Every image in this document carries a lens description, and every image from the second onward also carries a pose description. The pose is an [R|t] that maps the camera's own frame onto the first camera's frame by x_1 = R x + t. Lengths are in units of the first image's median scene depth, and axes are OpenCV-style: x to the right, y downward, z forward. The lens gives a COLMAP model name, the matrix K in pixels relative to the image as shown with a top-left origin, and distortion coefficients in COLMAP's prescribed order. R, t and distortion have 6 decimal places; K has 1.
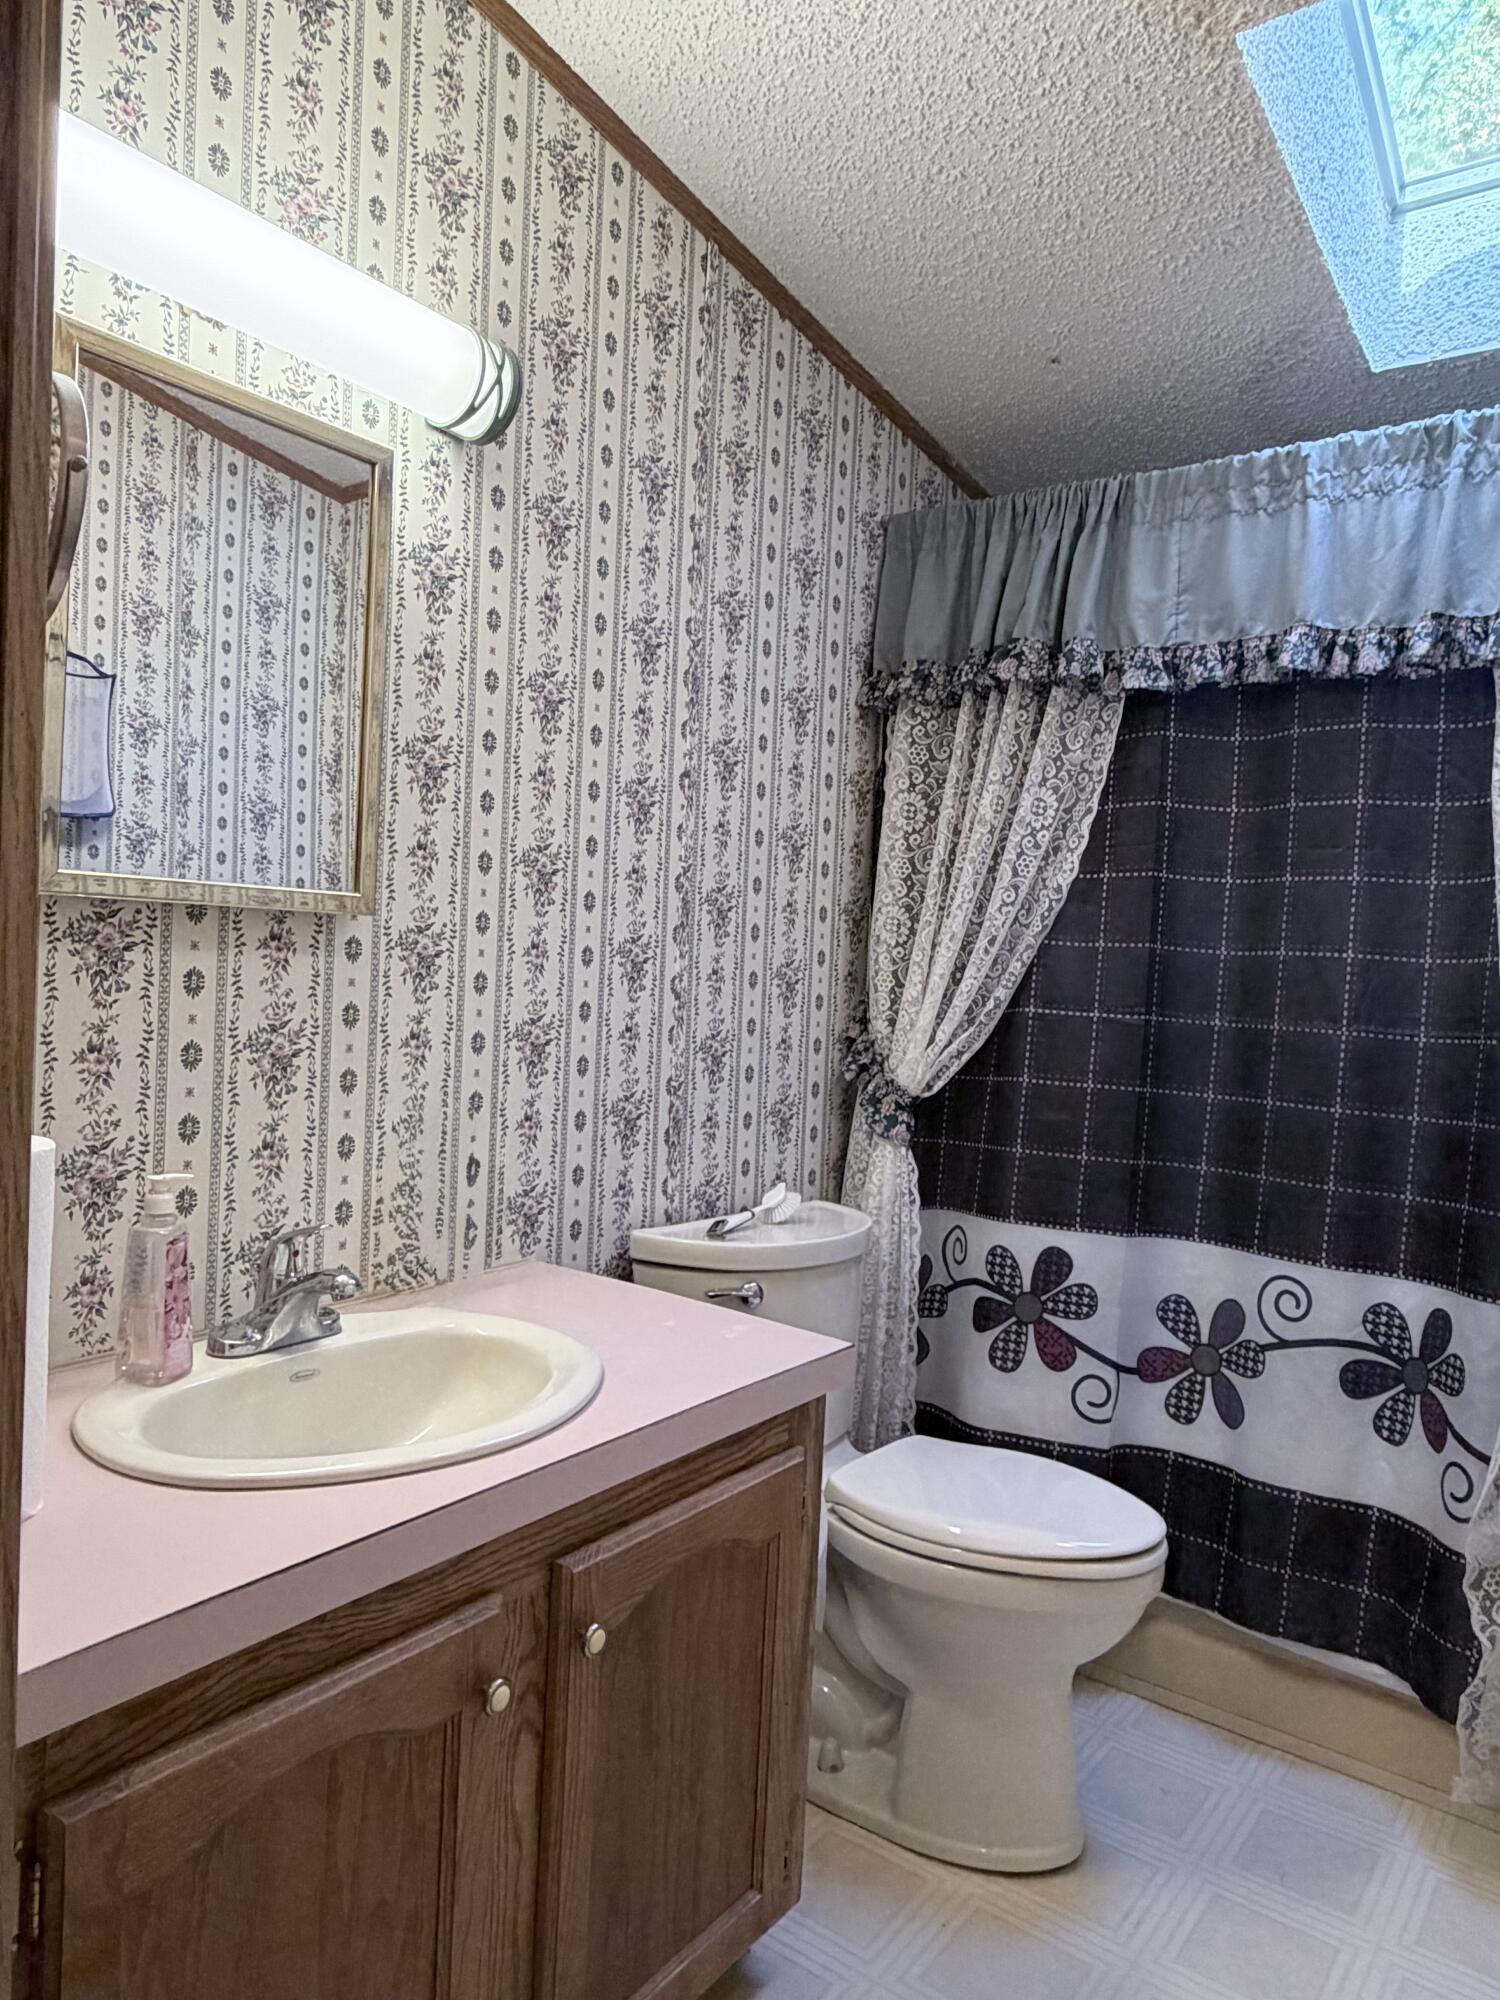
lens RADIAL K [[1340.1, 0, 743.2], [0, 1340.1, 993.8], [0, 0, 1]] dist [-0.000180, 0.001669]
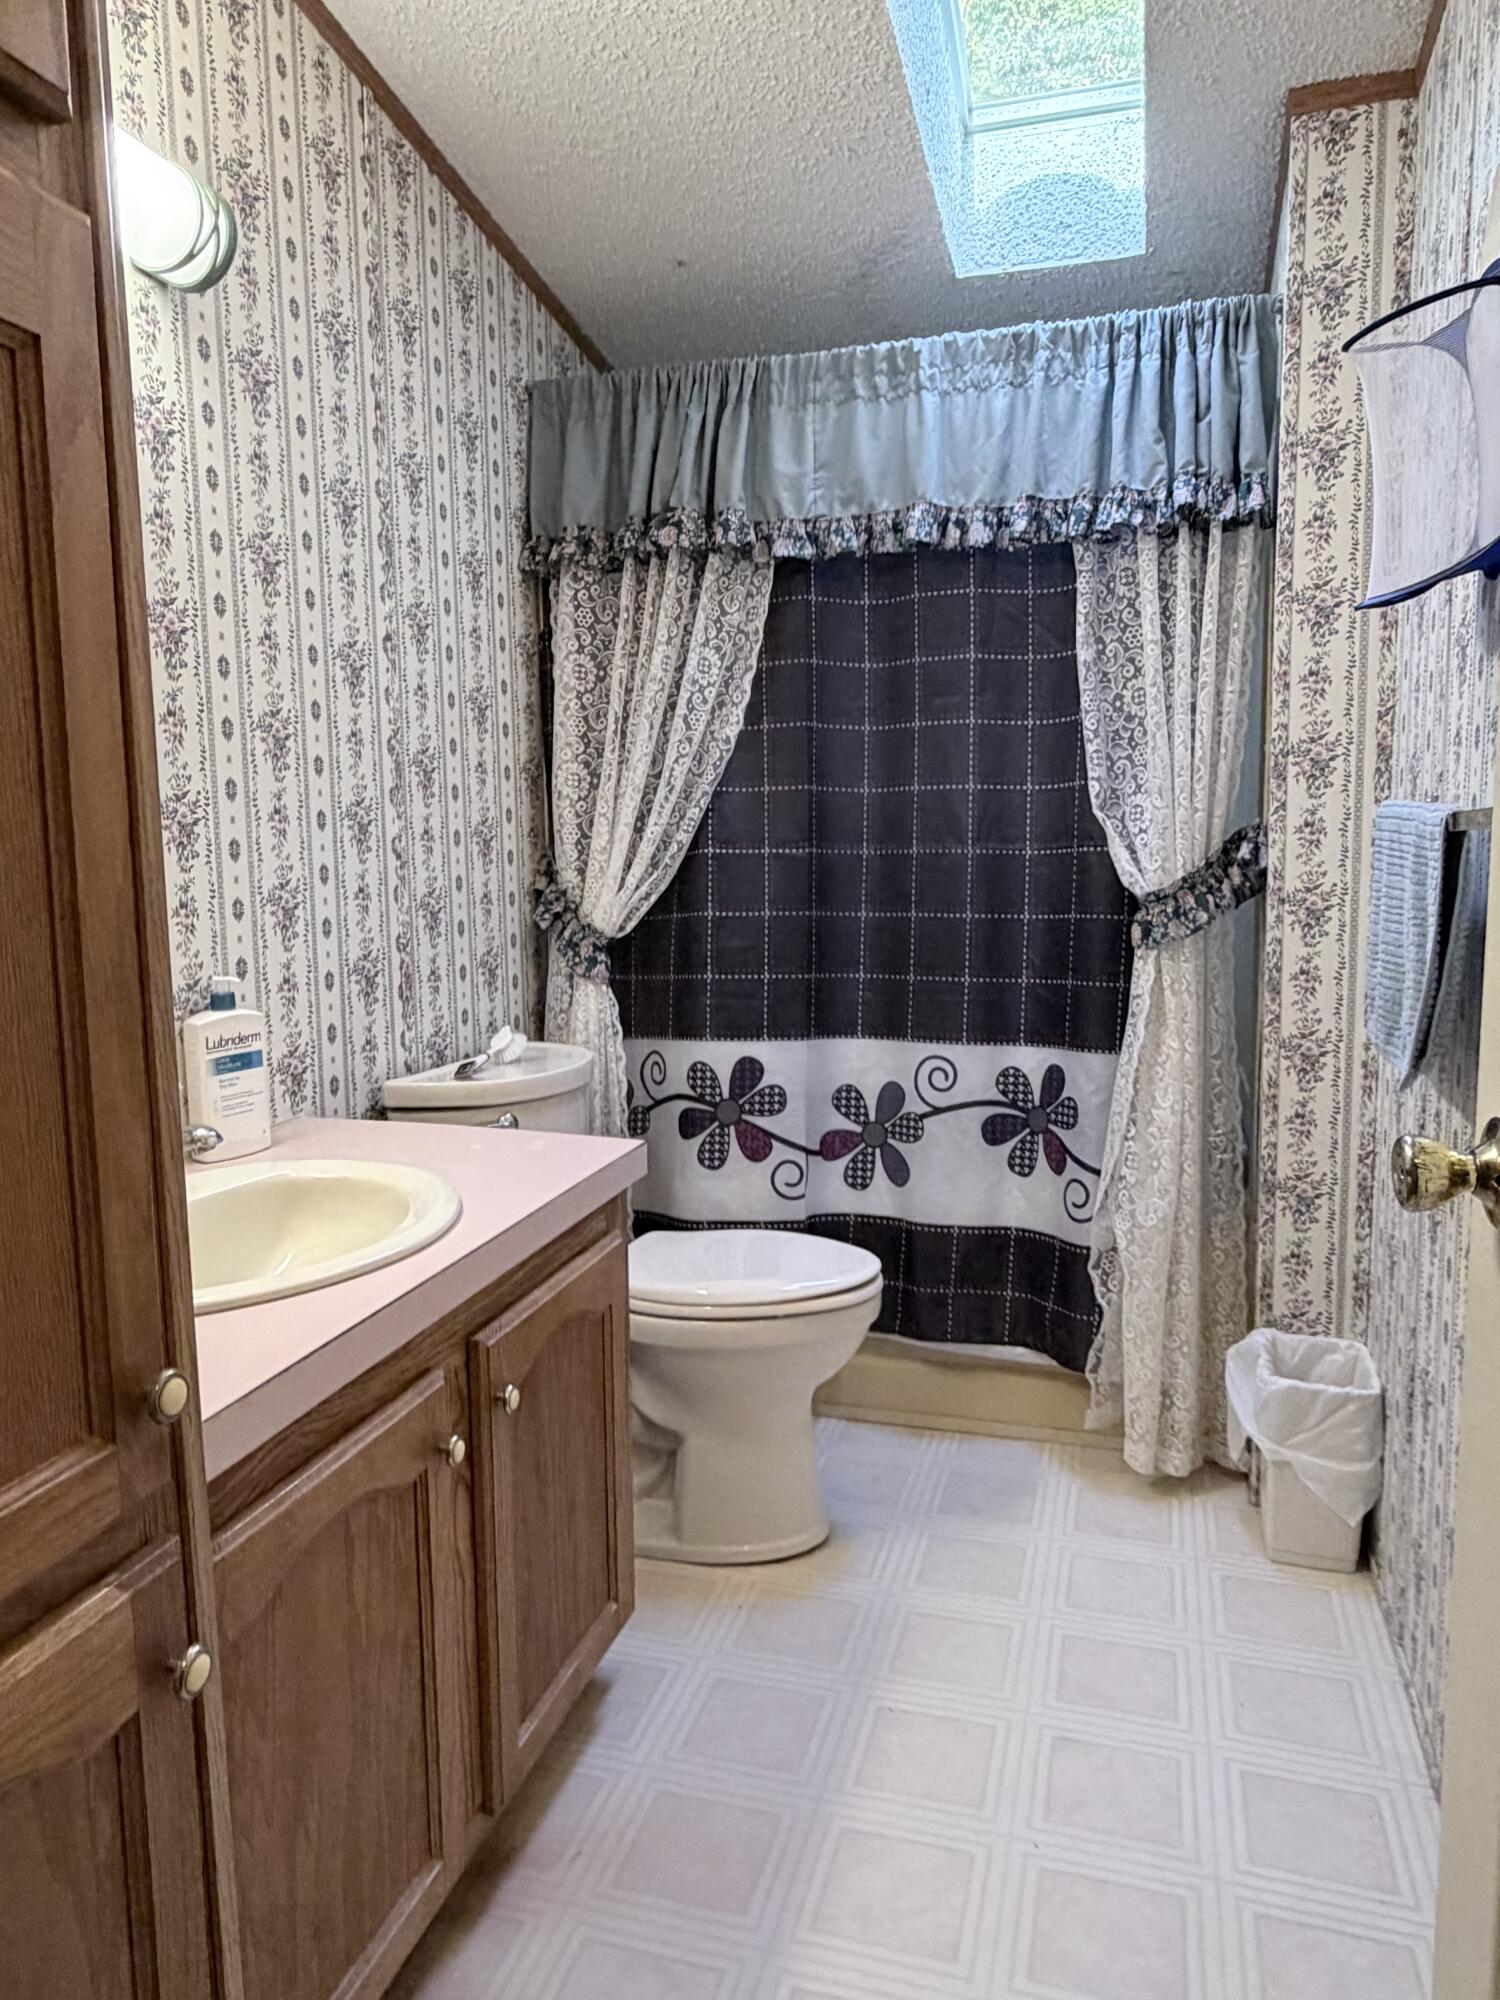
lens RADIAL K [[1340.1, 0, 743.2], [0, 1340.1, 993.8], [0, 0, 1]] dist [-0.000180, 0.001669]
pose [[0.937638, -0.097569, 0.333640, -0.155694], [0.065449, 0.992186, 0.106222, 0.014739], [-0.341397, -0.077761, 0.936697, -0.070414]]
